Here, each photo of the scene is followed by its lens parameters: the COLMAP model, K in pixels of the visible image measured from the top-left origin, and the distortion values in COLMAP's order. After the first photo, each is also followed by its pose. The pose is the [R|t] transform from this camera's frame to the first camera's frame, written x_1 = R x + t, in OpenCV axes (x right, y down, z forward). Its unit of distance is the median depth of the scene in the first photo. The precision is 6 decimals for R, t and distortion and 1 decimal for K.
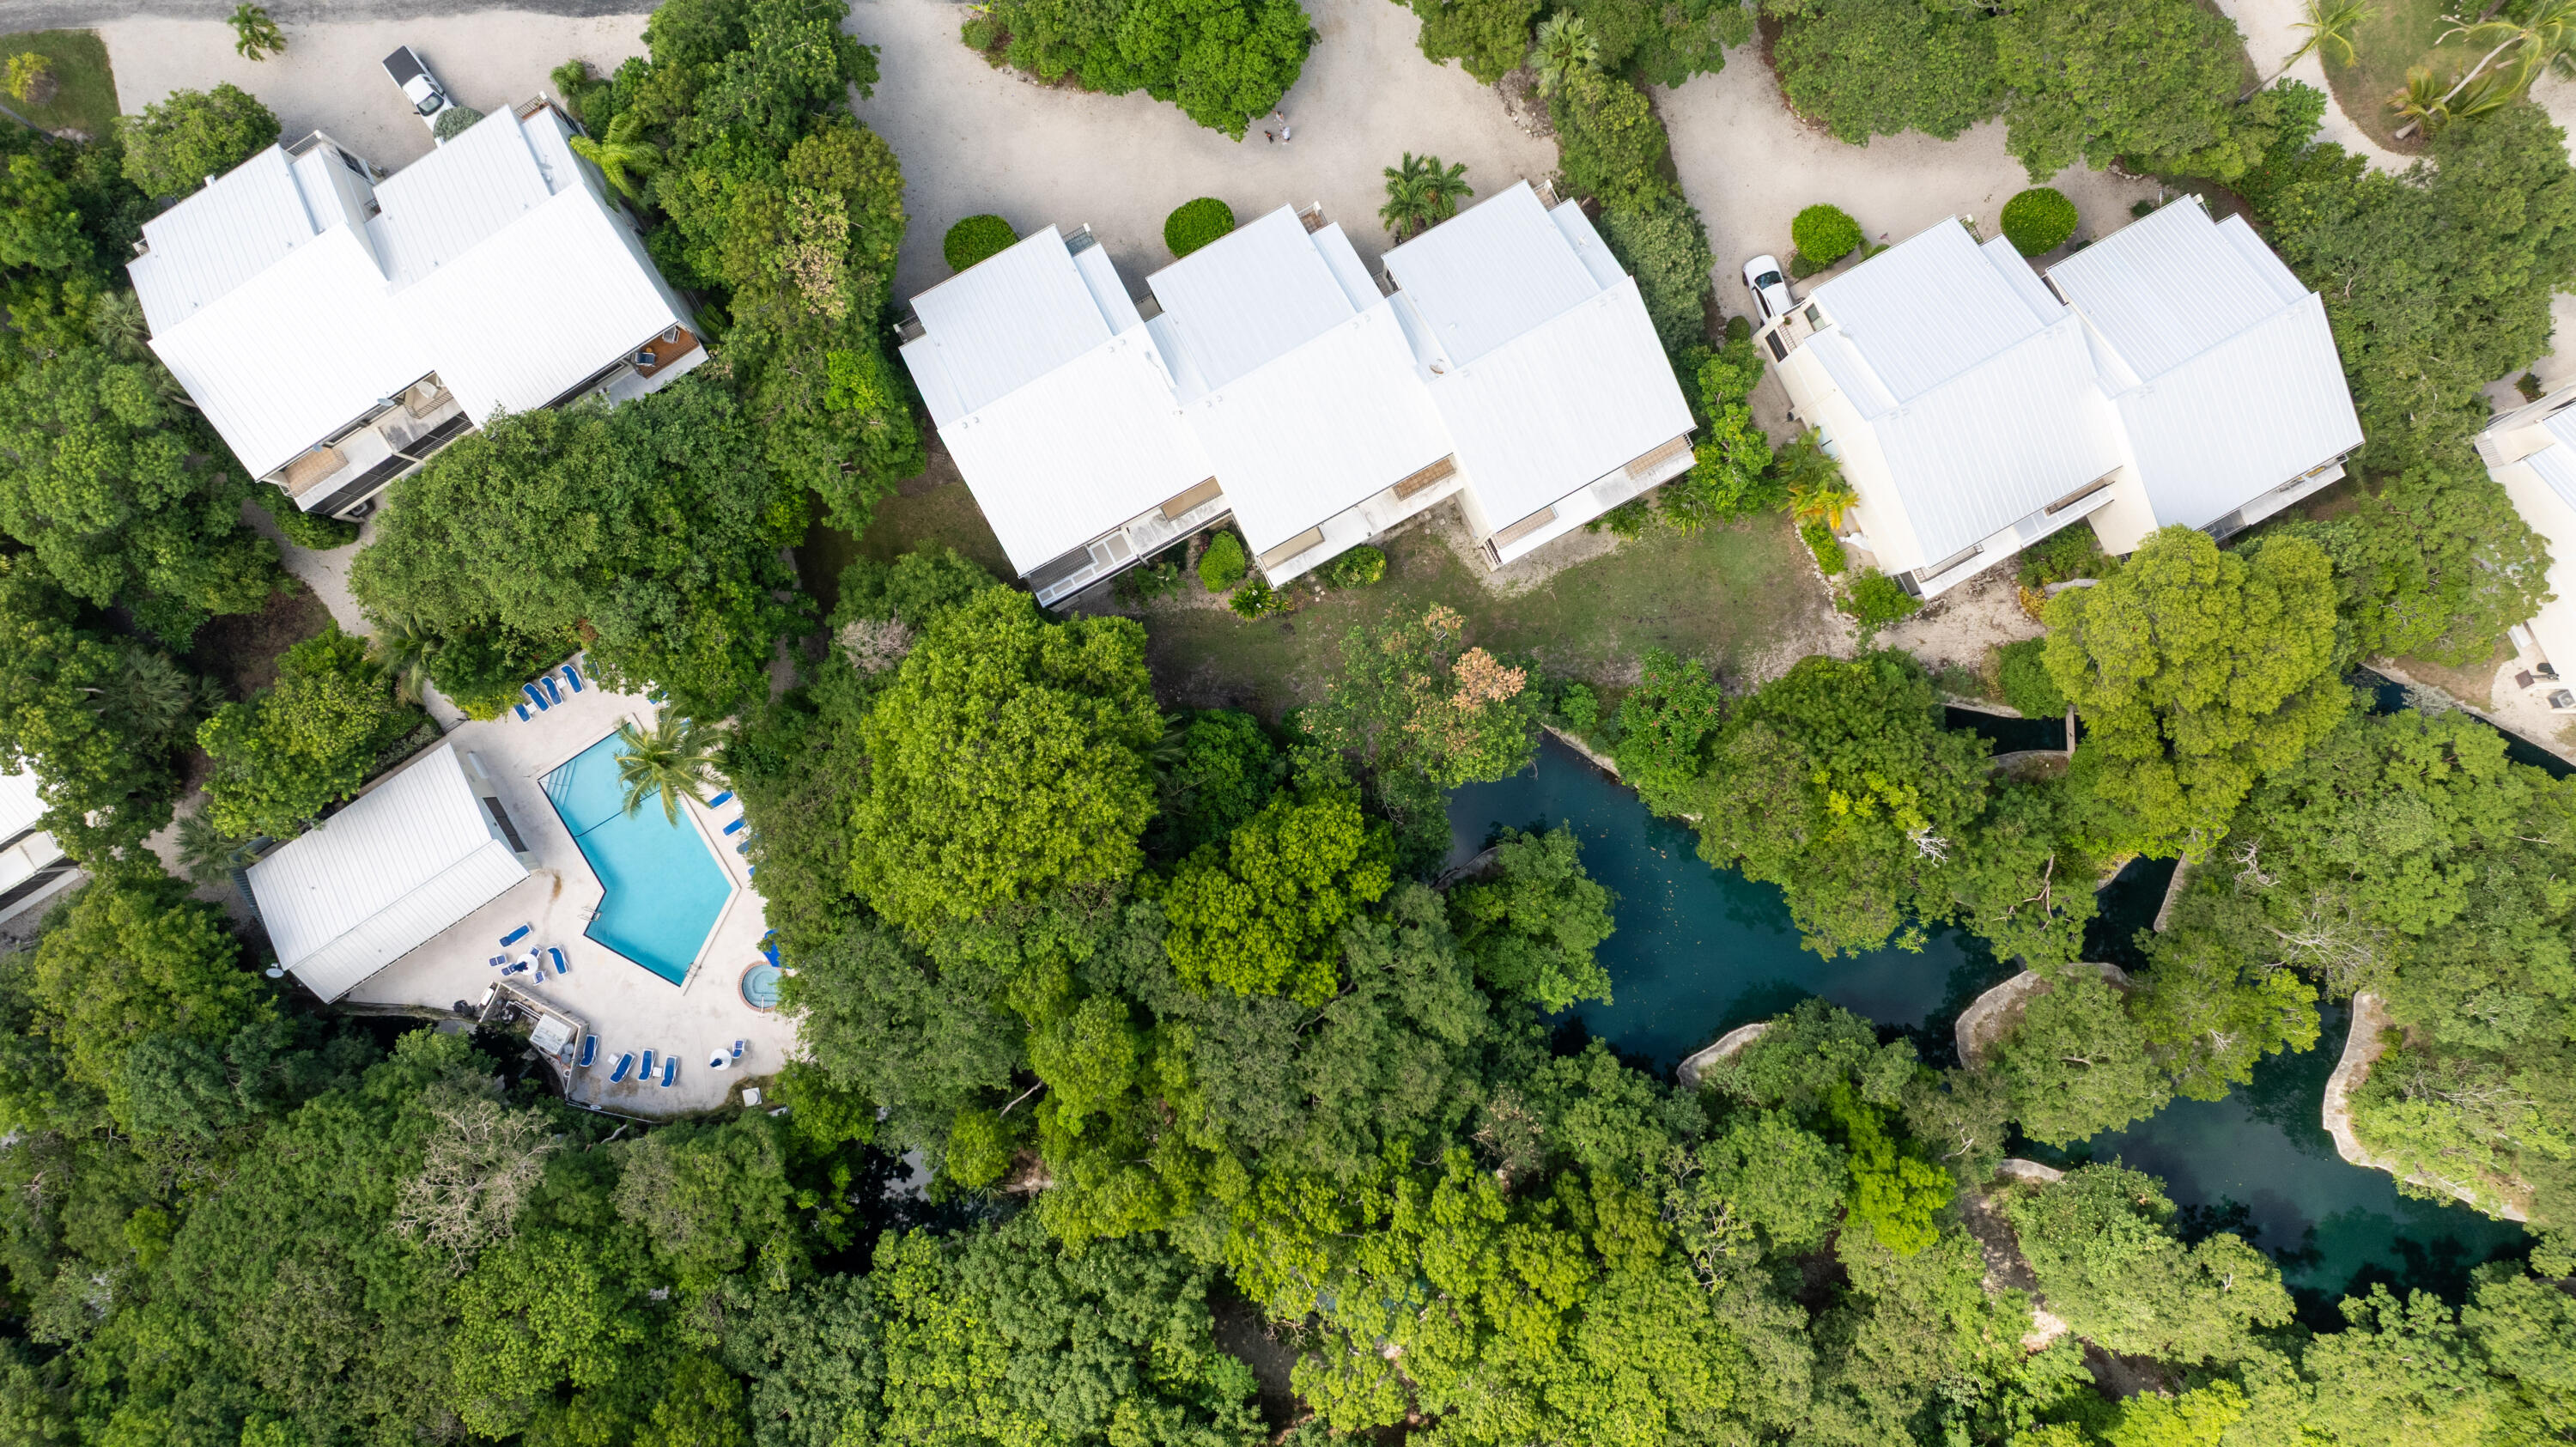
lens RADIAL K [[1896.1, 0, 1288.0], [0, 1896.1, 723.5], [0, 0, 1]] dist [-0.000968, -0.000917]
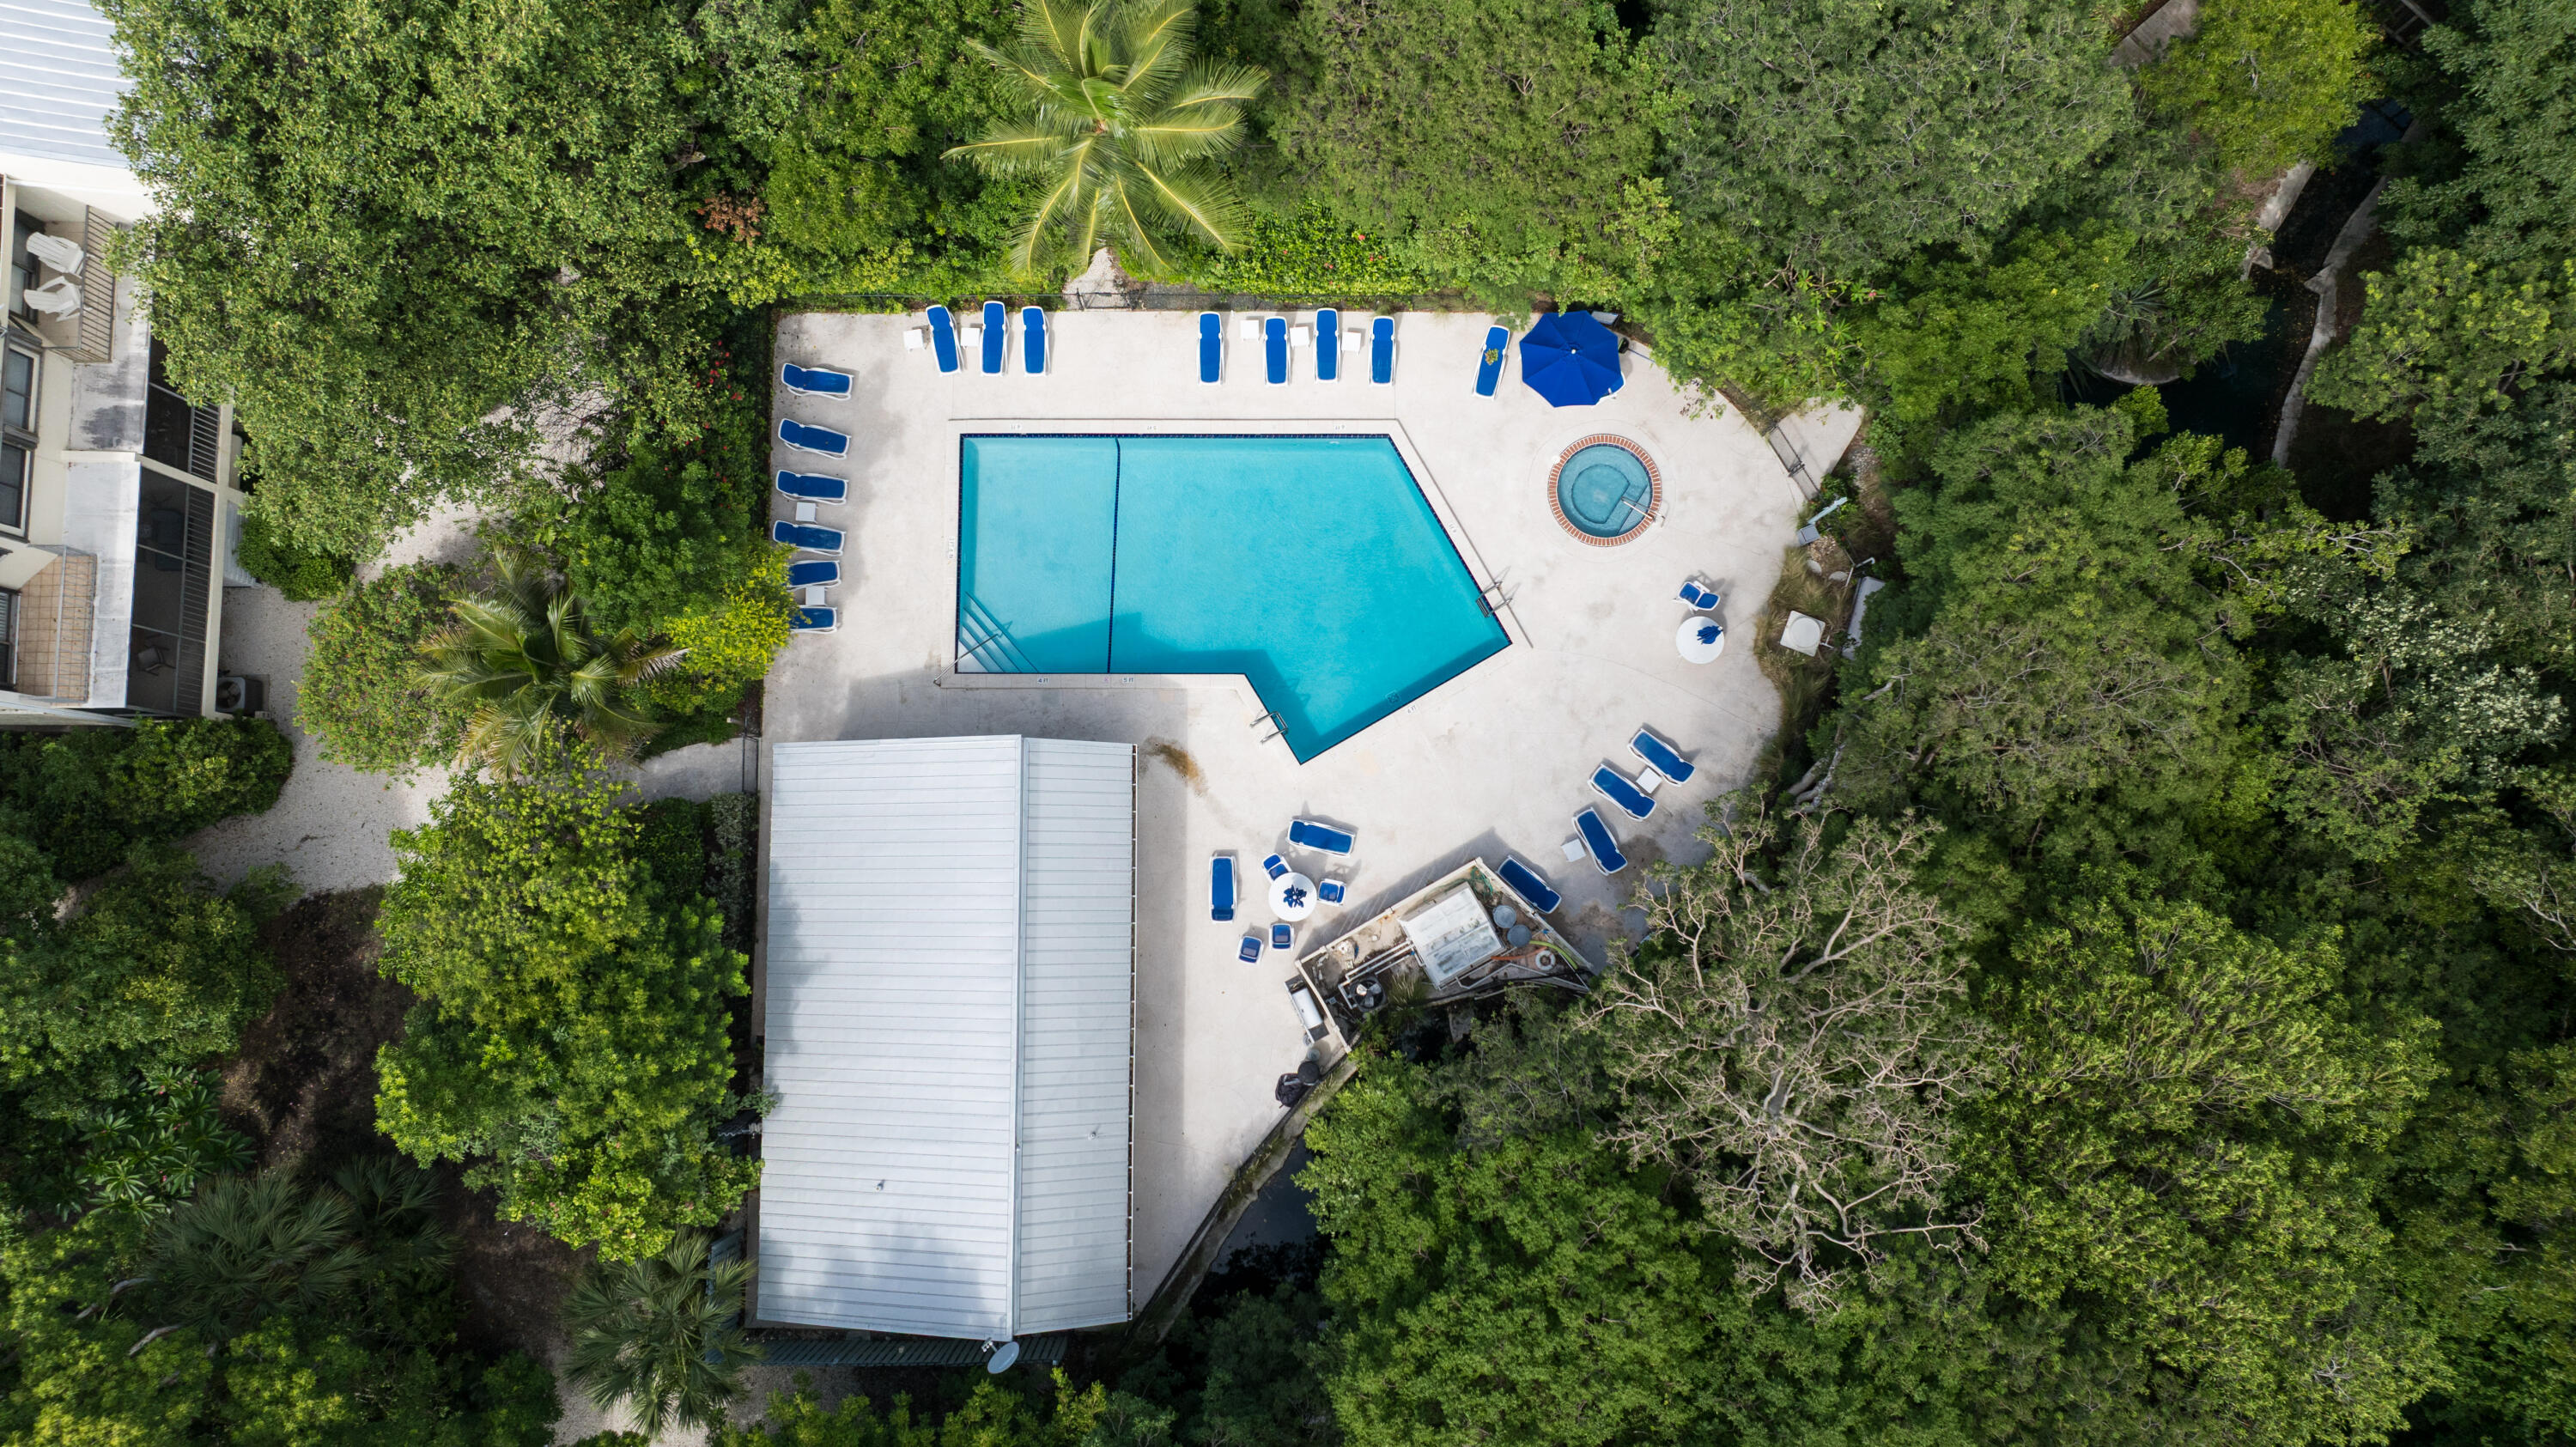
lens RADIAL K [[1896.1, 0, 1288.0], [0, 1896.1, 723.5], [0, 0, 1]] dist [-0.000968, -0.000917]
pose [[0.531027, -0.837988, 0.125647, -0.423041], [0.846830, 0.530051, -0.043881, 0.124008], [-0.029828, 0.129703, 0.991104, 0.554959]]
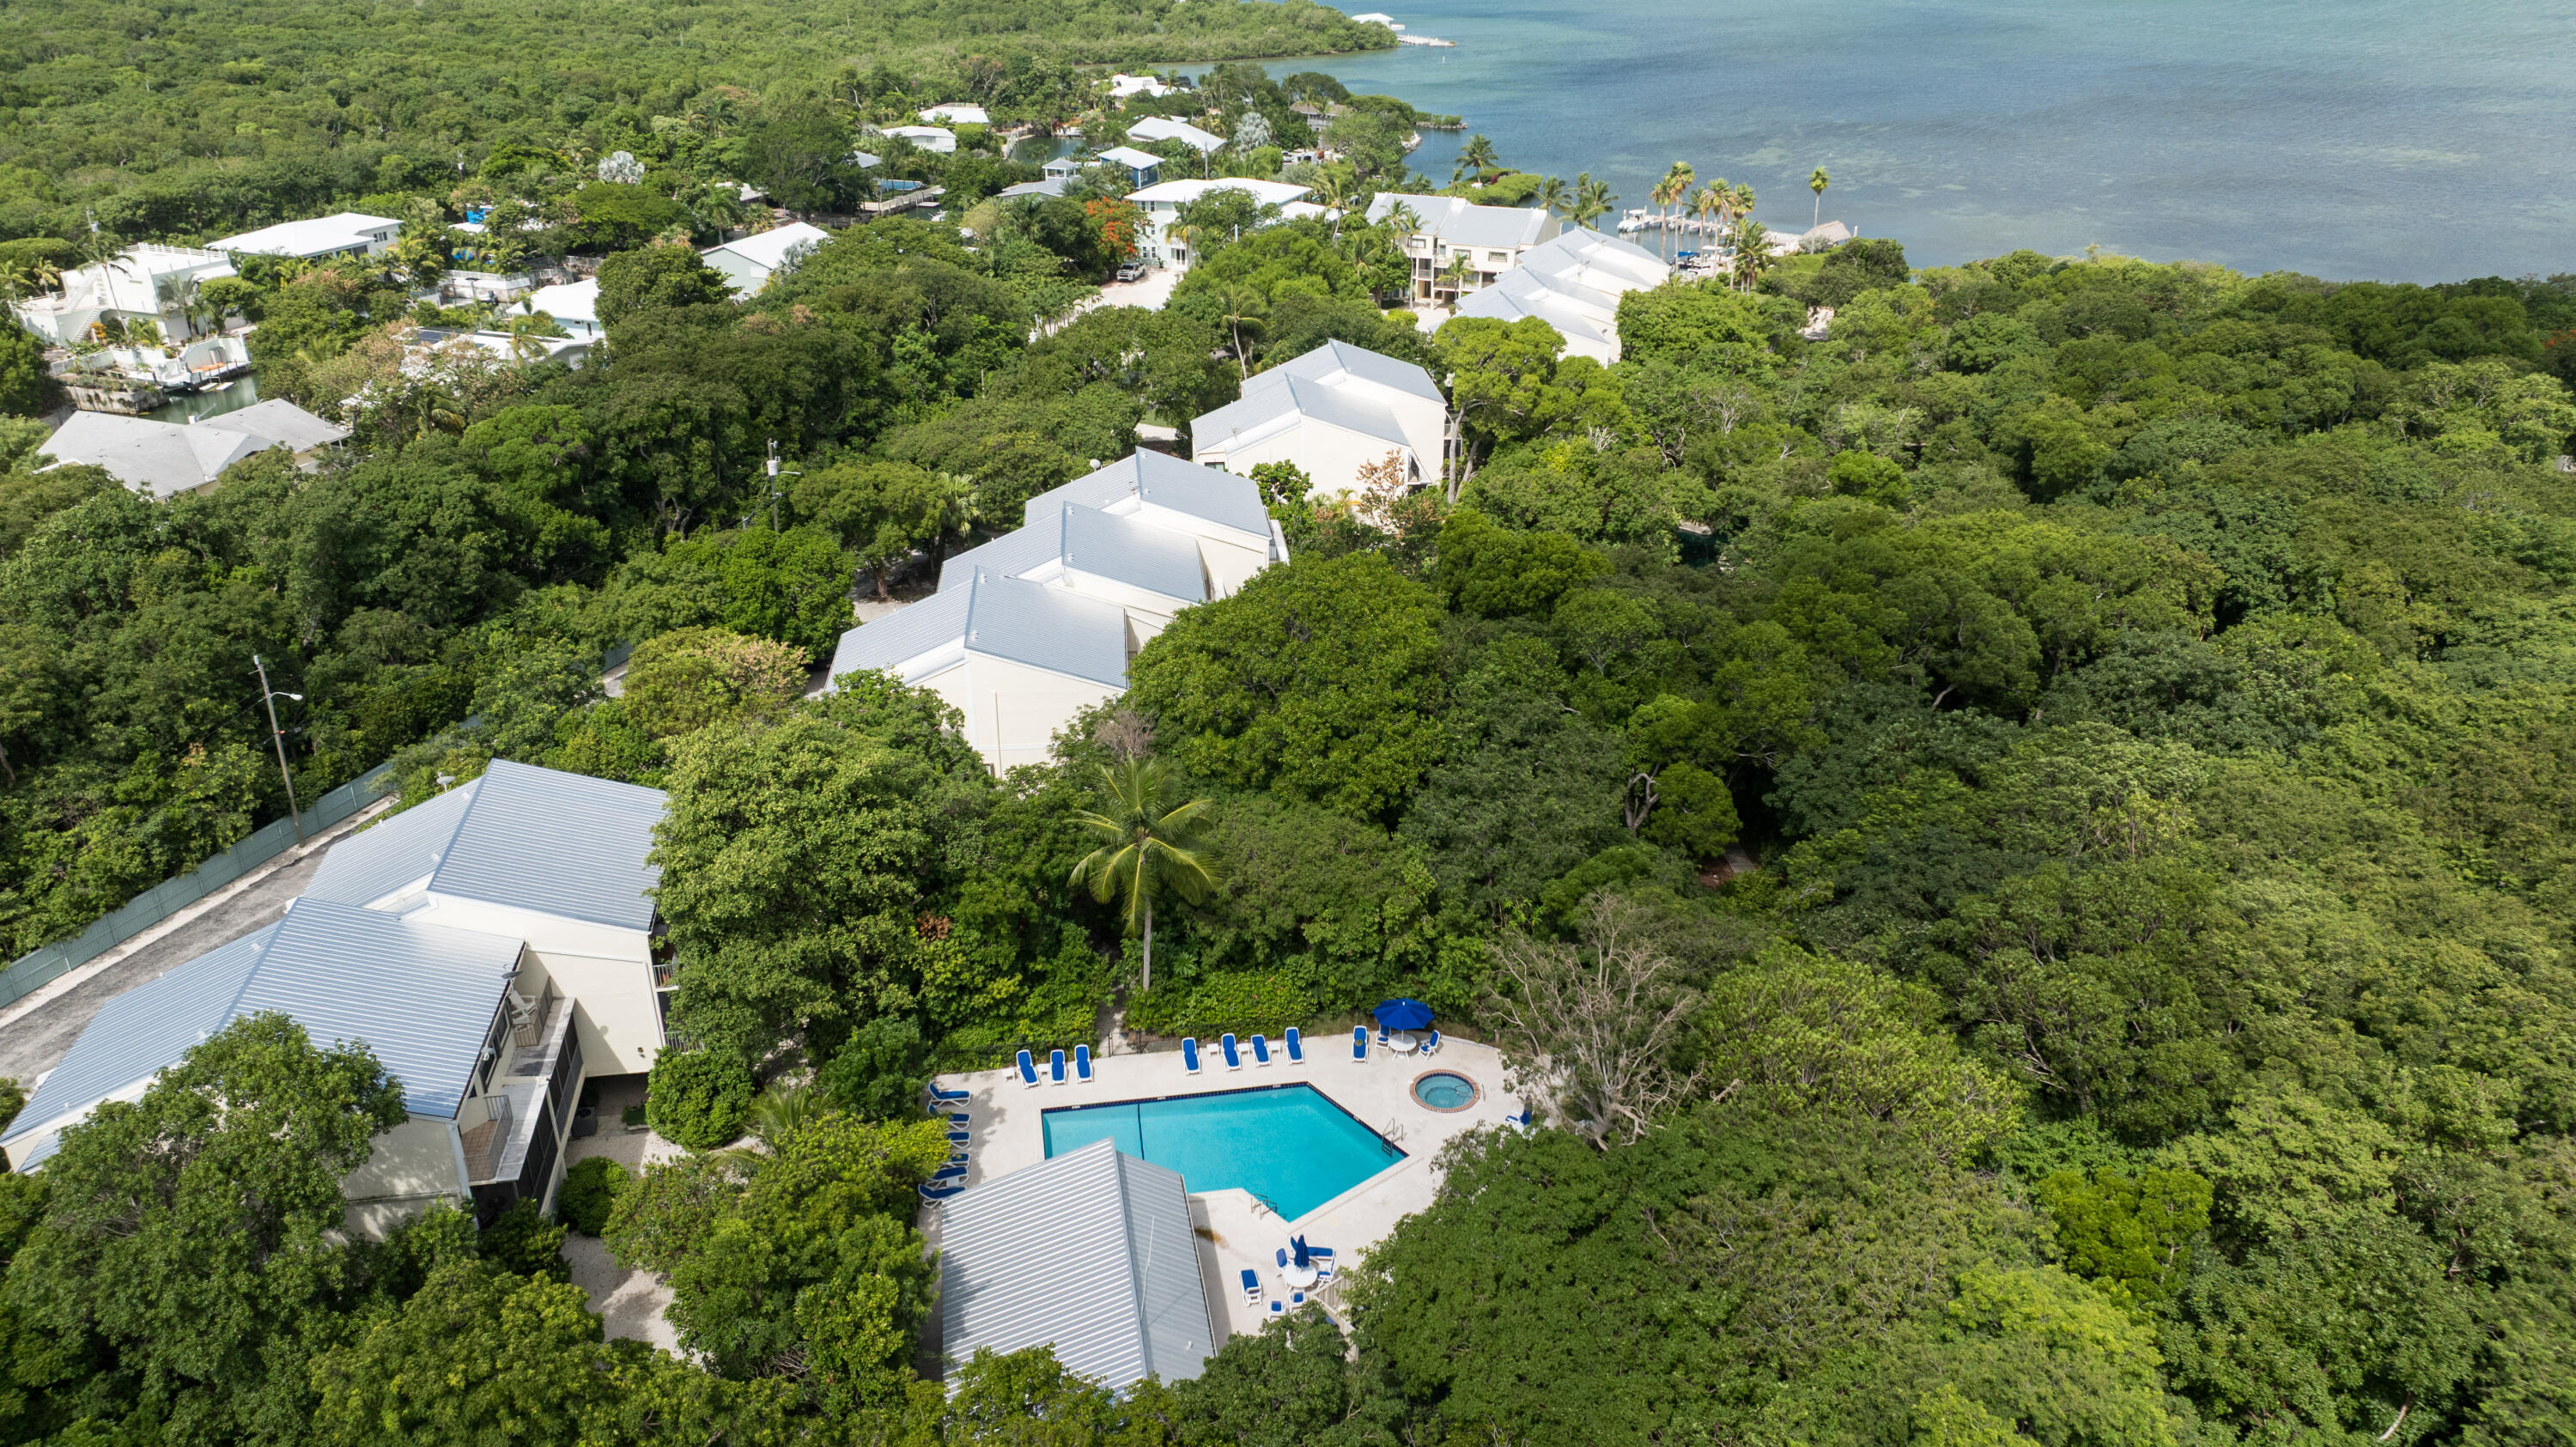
lens RADIAL K [[1896.1, 0, 1288.0], [0, 1896.1, 723.5], [0, 0, 1]] dist [-0.000968, -0.000917]
pose [[0.381008, -0.357022, 0.852859, -0.884590], [0.923840, 0.183700, -0.335818, 0.306051], [-0.036775, 0.915855, 0.399822, 0.573008]]
